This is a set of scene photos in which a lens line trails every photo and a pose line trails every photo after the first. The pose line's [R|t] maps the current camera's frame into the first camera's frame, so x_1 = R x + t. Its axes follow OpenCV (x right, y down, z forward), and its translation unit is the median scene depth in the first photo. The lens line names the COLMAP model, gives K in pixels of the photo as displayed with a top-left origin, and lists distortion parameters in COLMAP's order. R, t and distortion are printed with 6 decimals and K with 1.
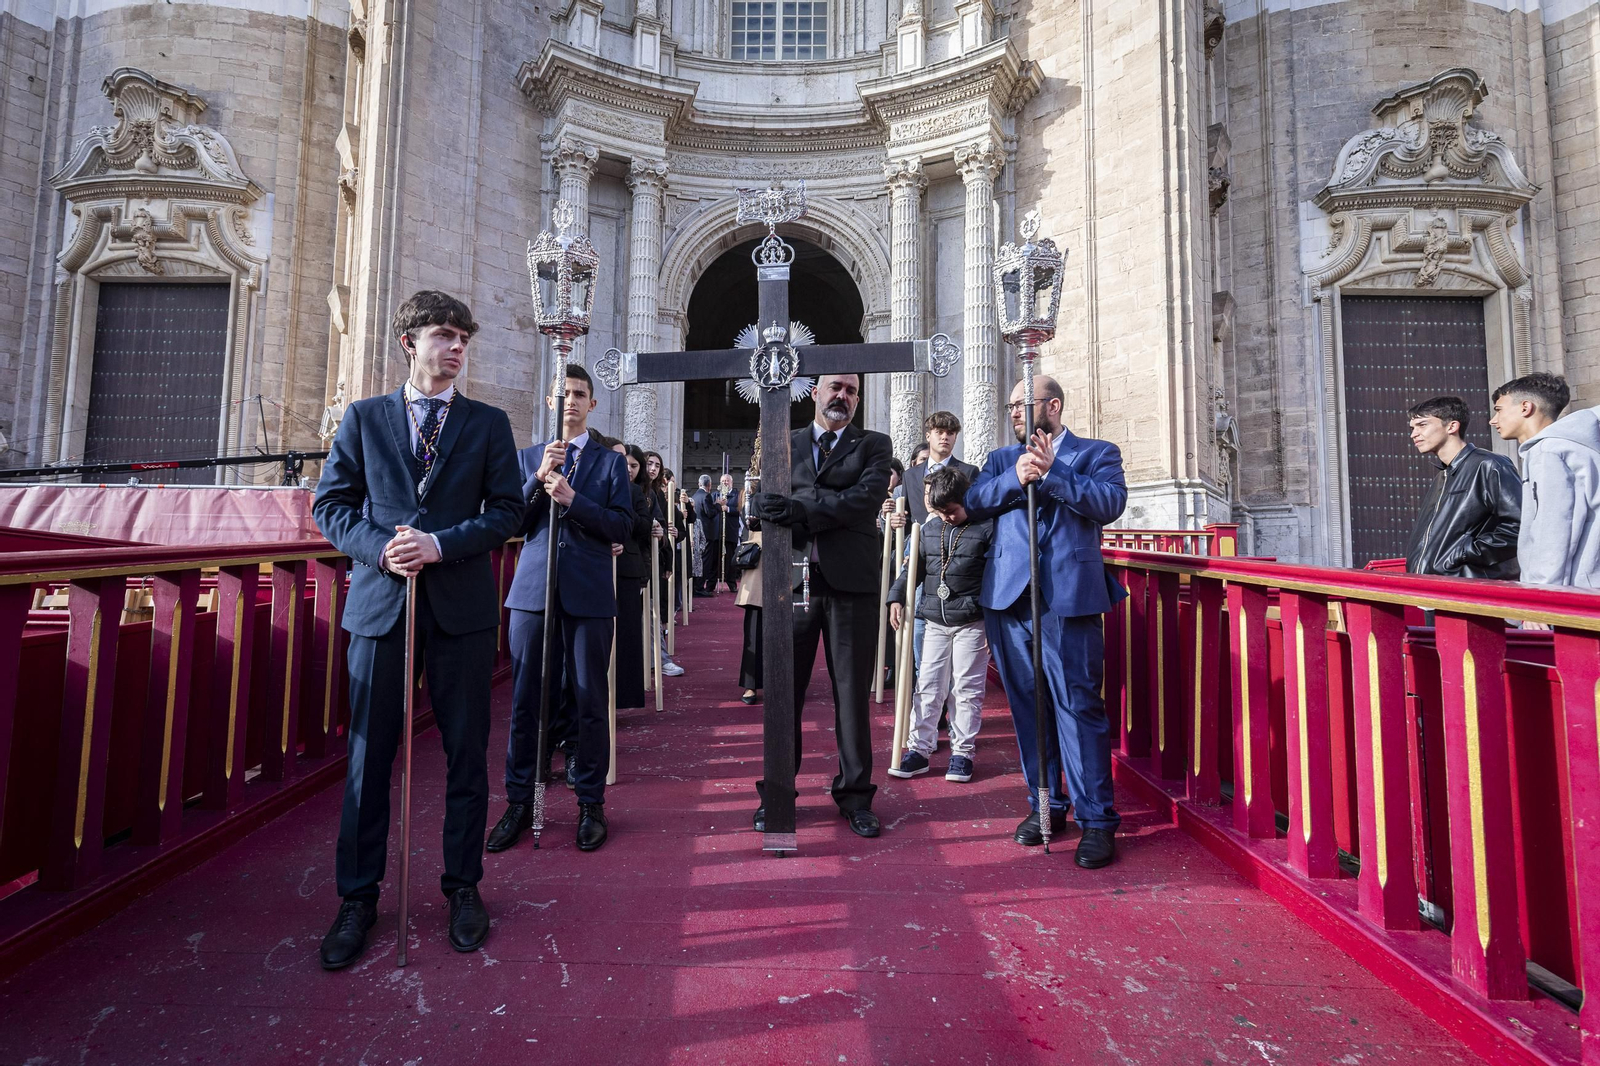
lens RADIAL K [[793.9, 0, 761.1], [0, 793.9, 540.6], [0, 0, 1]] dist [0.001975, 0.000226]
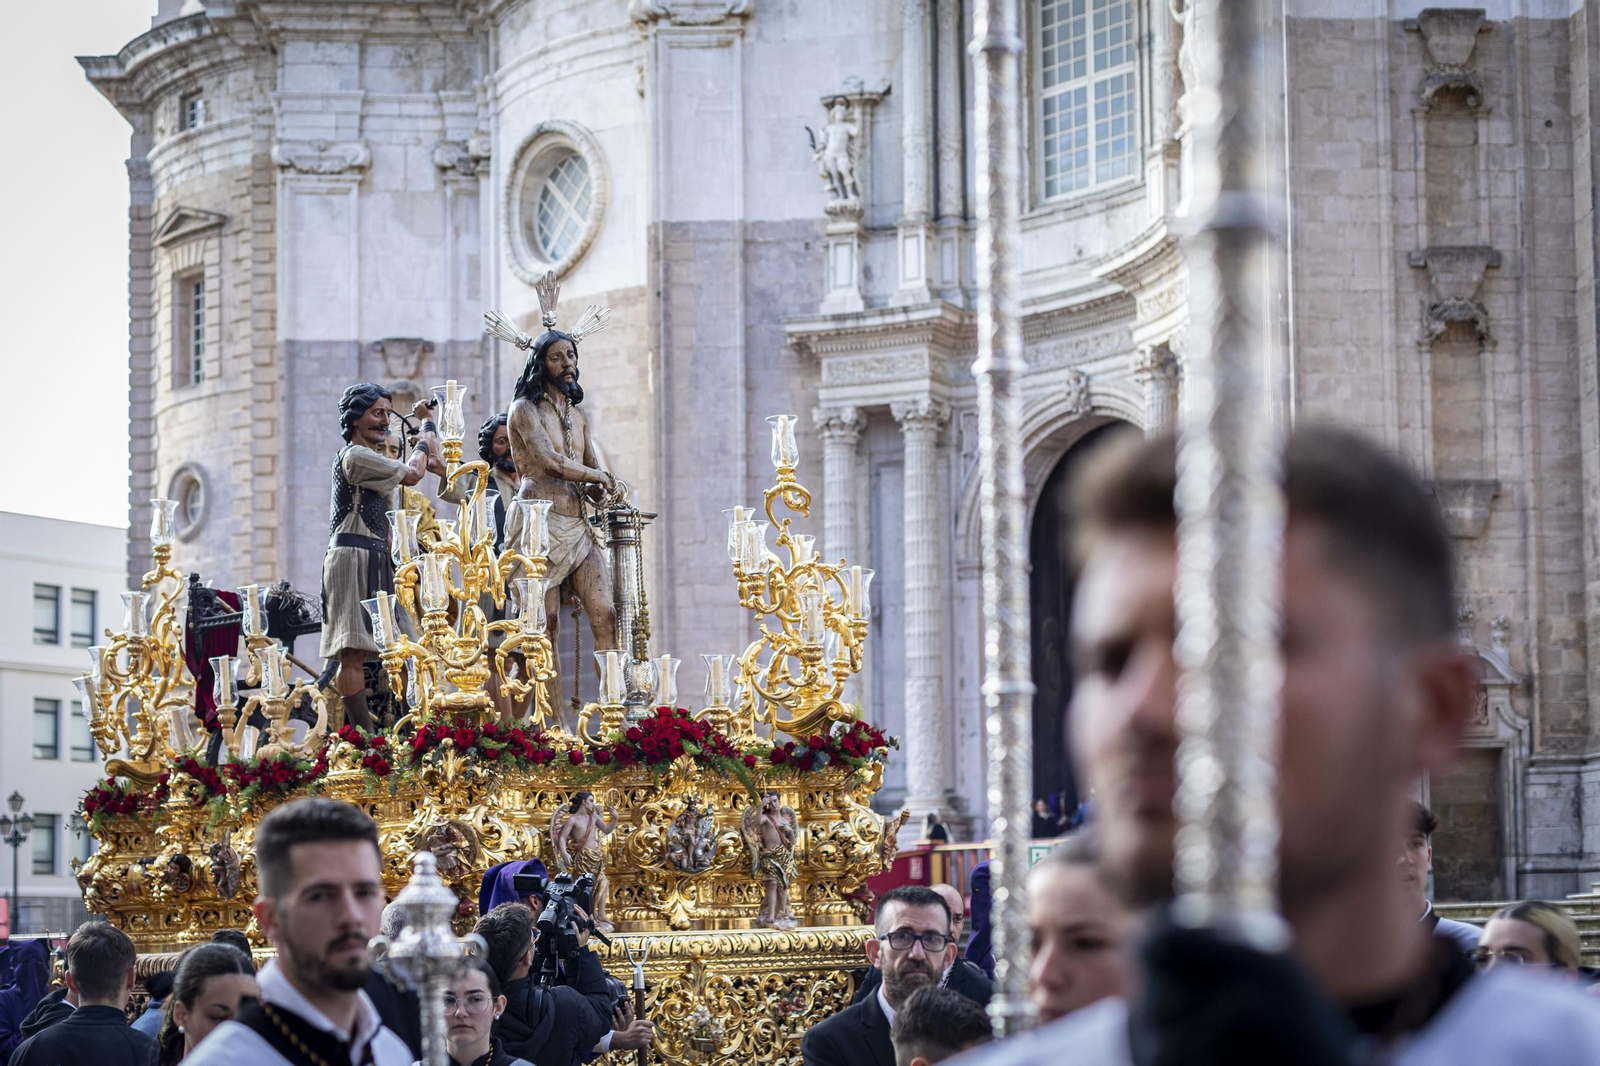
lens RADIAL K [[2792.8, 0, 796.2], [0, 2792.8, 782.9], [0, 0, 1]] dist [-0.000735, 0.044286]
pose [[0.690839, -0.070466, -0.719566, 1.829344], [0.086111, 0.996174, -0.014881, -0.041770], [0.717862, -0.051682, 0.694264, -1.131414]]
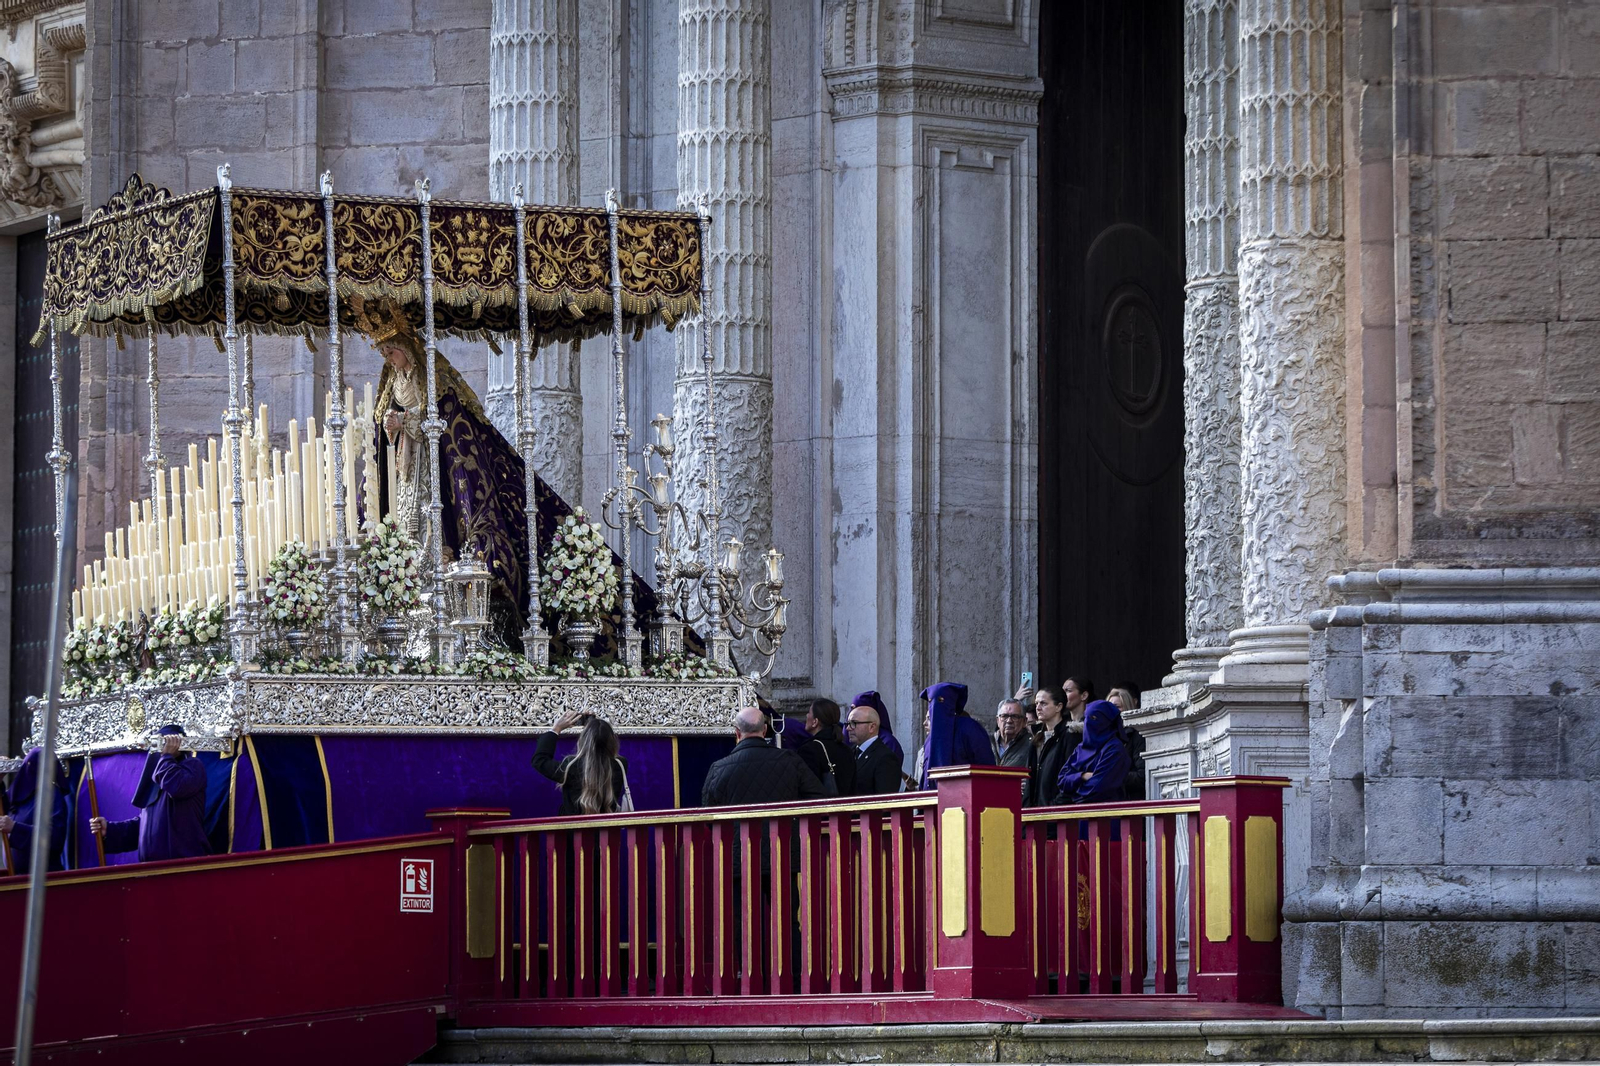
lens RADIAL K [[5659.5, 0, 800.0], [0, 5659.5, 533.0], [0, 0, 1]] dist [-0.169274, 2.535380]
pose [[0.563838, -0.095656, -0.820327, 1.659905], [0.083928, 0.994764, -0.058310, 0.007399], [0.821610, -0.035971, 0.568914, -0.251998]]
